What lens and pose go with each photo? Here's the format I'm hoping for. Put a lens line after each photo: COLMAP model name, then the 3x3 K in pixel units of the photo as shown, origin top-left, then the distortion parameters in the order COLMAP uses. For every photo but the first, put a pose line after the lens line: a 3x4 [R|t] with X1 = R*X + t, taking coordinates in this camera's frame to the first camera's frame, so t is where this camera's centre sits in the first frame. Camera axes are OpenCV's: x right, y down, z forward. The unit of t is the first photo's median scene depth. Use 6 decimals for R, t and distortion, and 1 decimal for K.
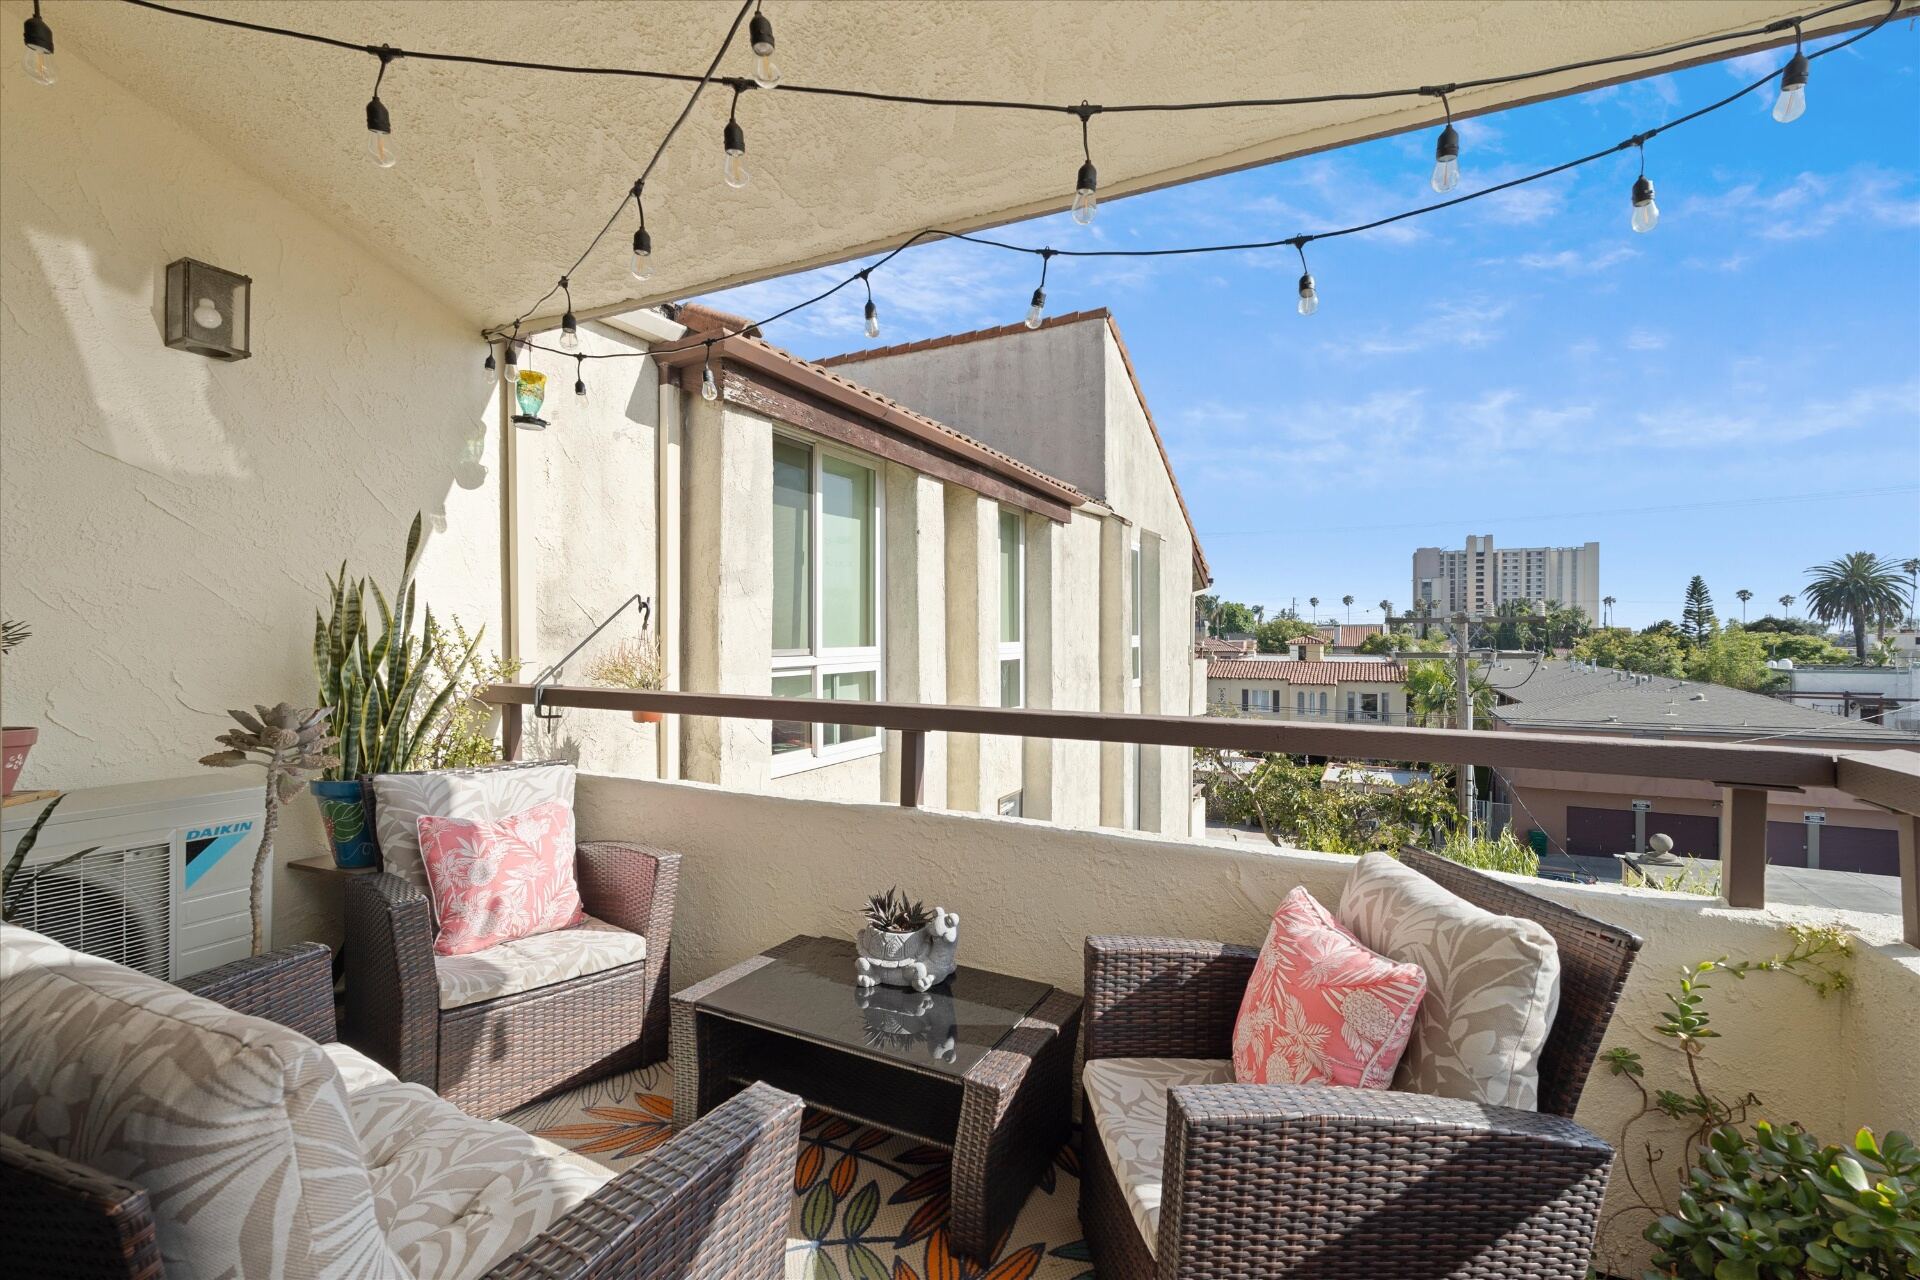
lens RADIAL K [[841.6, 0, 963.4], [0, 841.6, 636.4], [0, 0, 1]] dist [-0.003363, 0.000475]
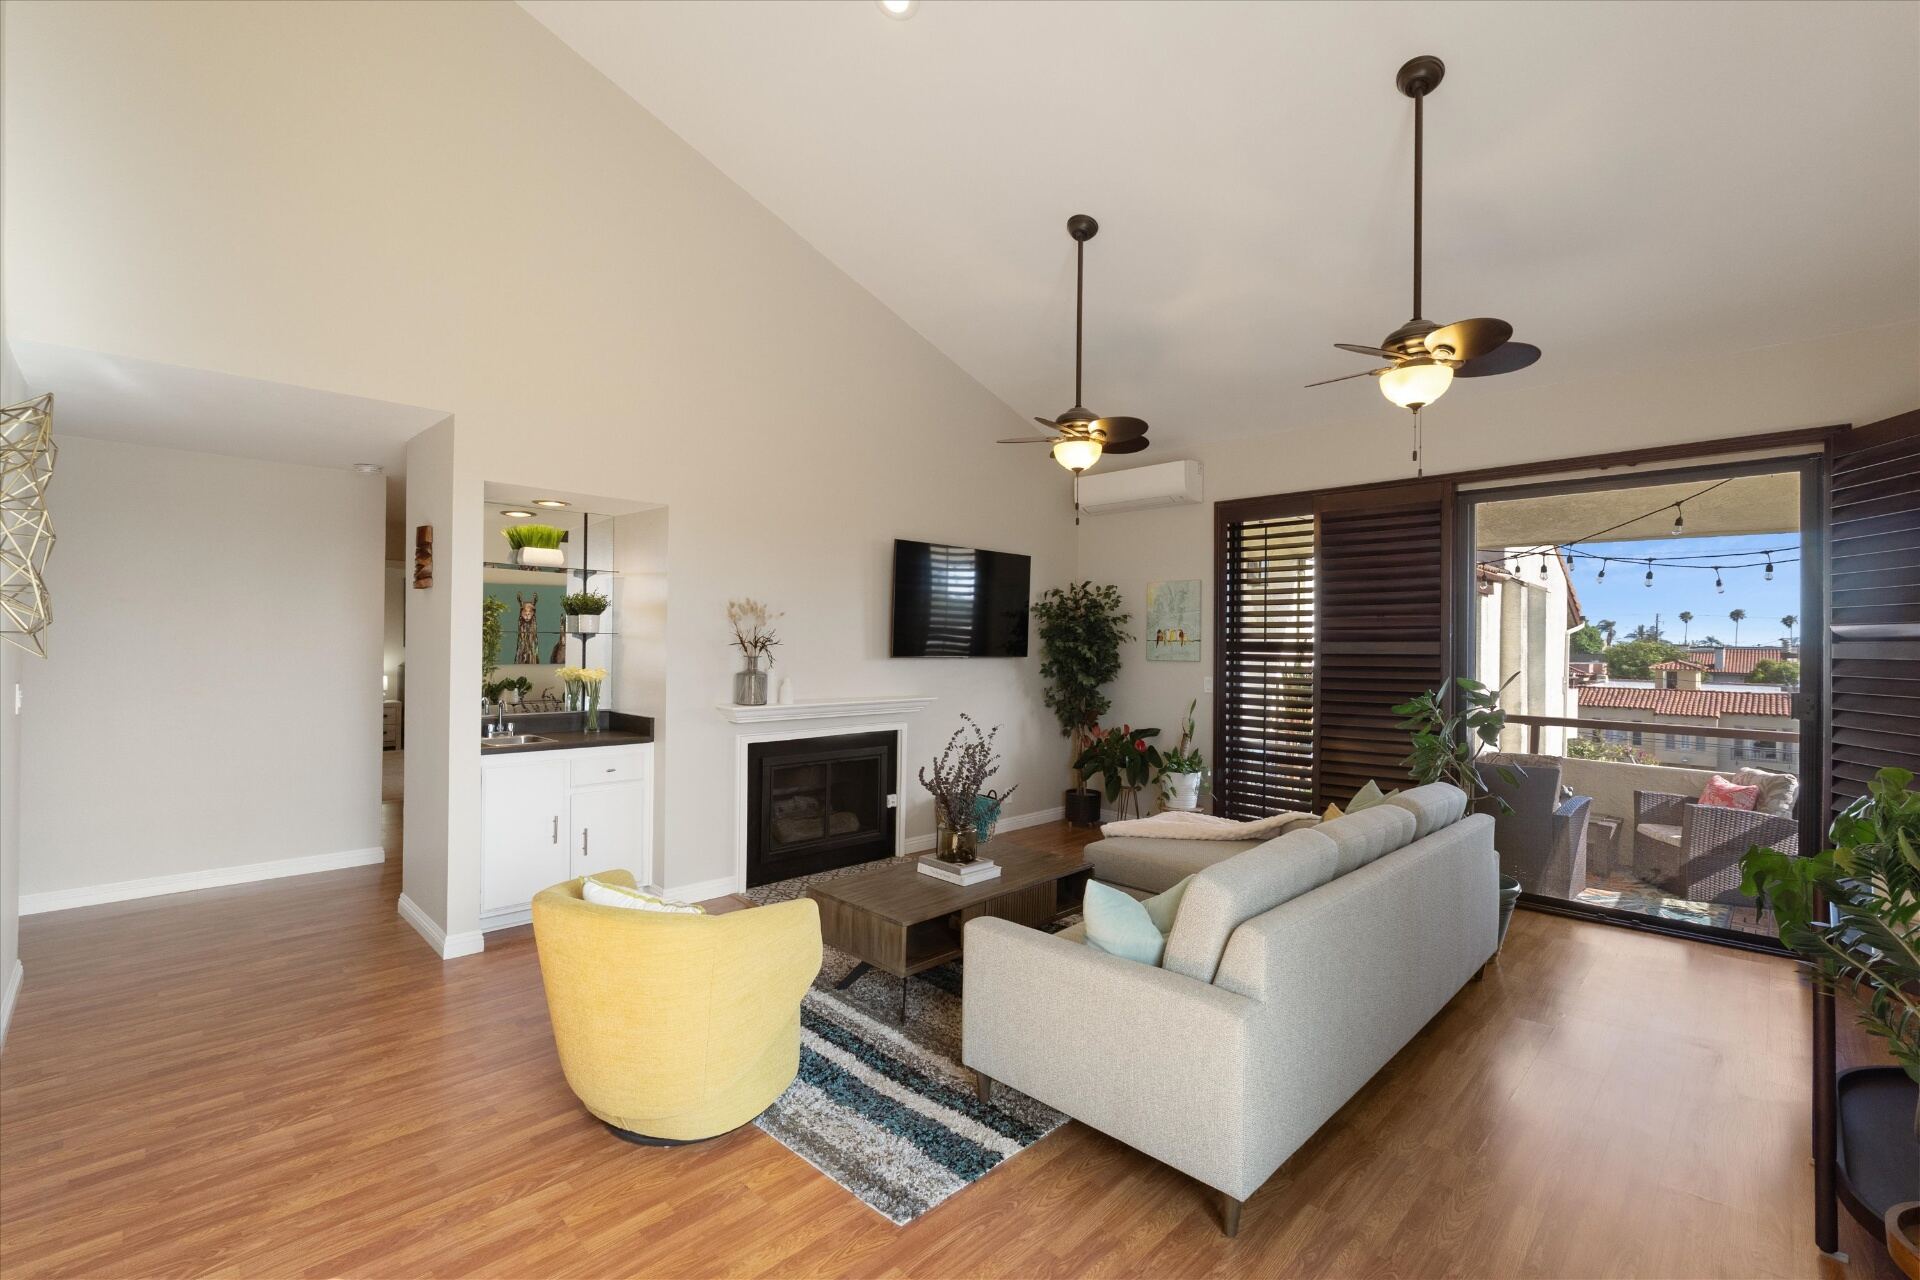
lens RADIAL K [[878.2, 0, 955.6], [0, 878.2, 641.5], [0, 0, 1]] dist [0.016514, 0.000295]
pose [[0.957870, 0.012211, -0.286944, -0.057450], [-0.014196, 0.999888, -0.004838, -0.006373], [0.286852, 0.008708, 0.957935, -0.126028]]
